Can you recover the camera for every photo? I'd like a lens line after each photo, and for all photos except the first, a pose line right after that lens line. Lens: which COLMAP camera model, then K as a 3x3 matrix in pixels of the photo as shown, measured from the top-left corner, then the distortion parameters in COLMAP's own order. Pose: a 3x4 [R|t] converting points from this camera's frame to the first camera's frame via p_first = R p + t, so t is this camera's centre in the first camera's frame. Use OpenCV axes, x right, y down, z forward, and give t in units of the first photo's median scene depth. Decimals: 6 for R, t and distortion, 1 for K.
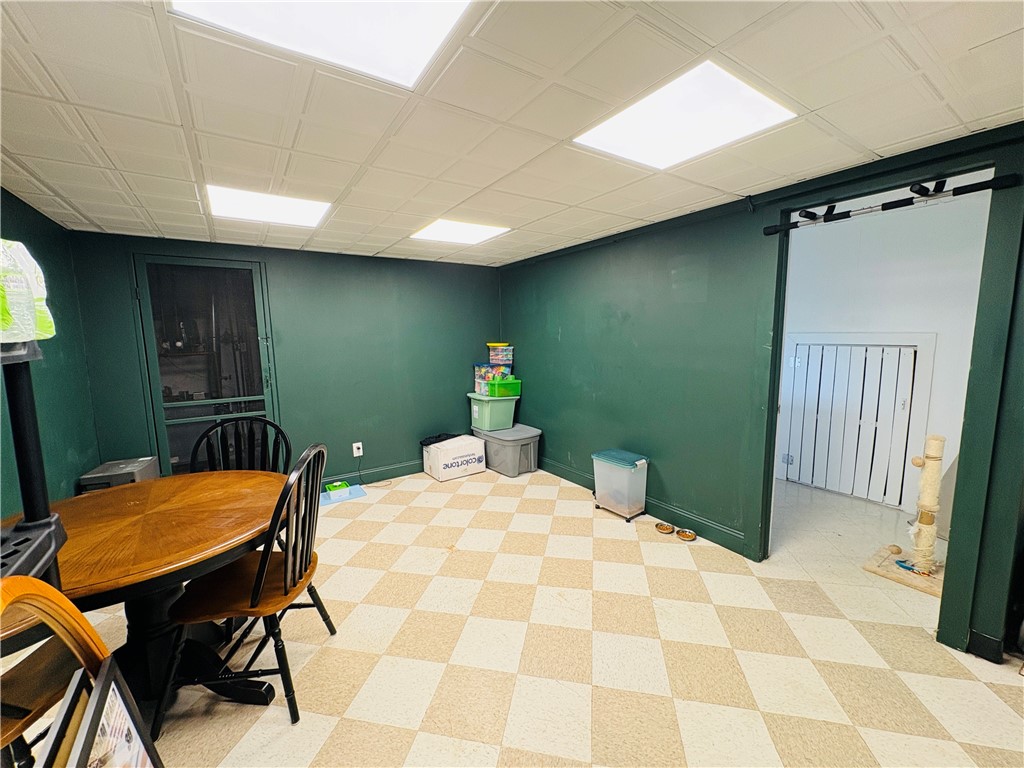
lens RADIAL K [[404.5, 0, 517.9], [0, 404.5, 384.7], [0, 0, 1]] dist [0.003172, 0.000327]
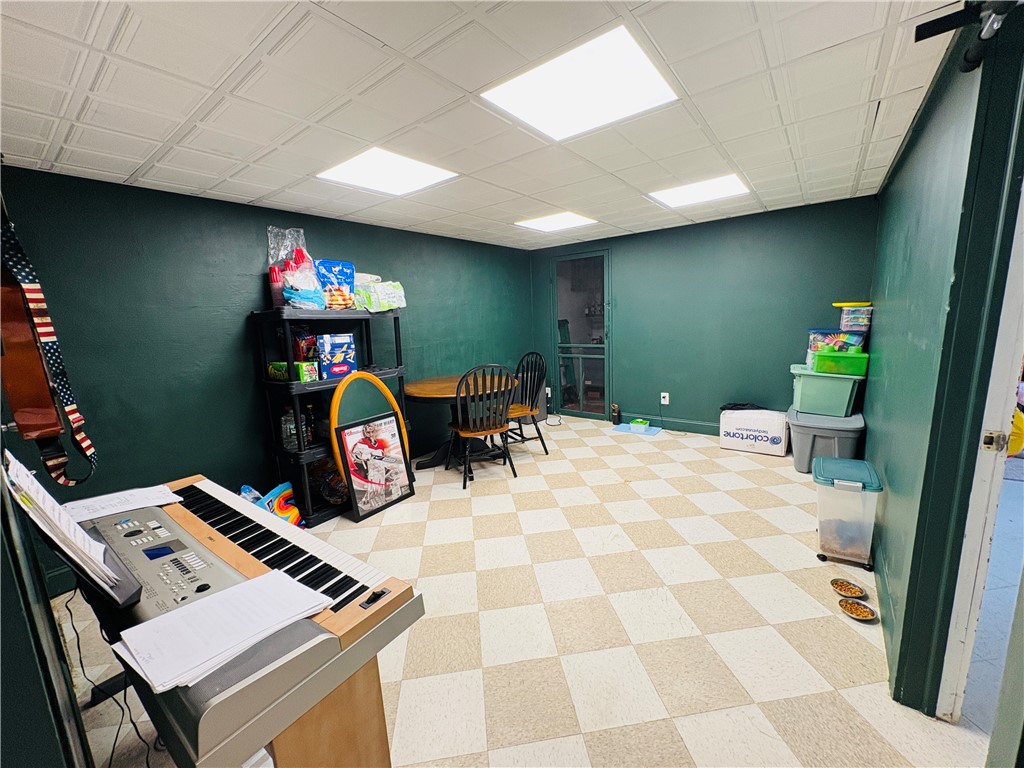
lens RADIAL K [[404.5, 0, 514.4], [0, 404.5, 384.2], [0, 0, 1]] dist [0.003172, 0.000327]
pose [[0.330312, 0.161843, -0.929893, 0.505647], [-0.082260, 0.986377, 0.142454, -0.010586], [0.940280, 0.029439, 0.339126, 0.183770]]
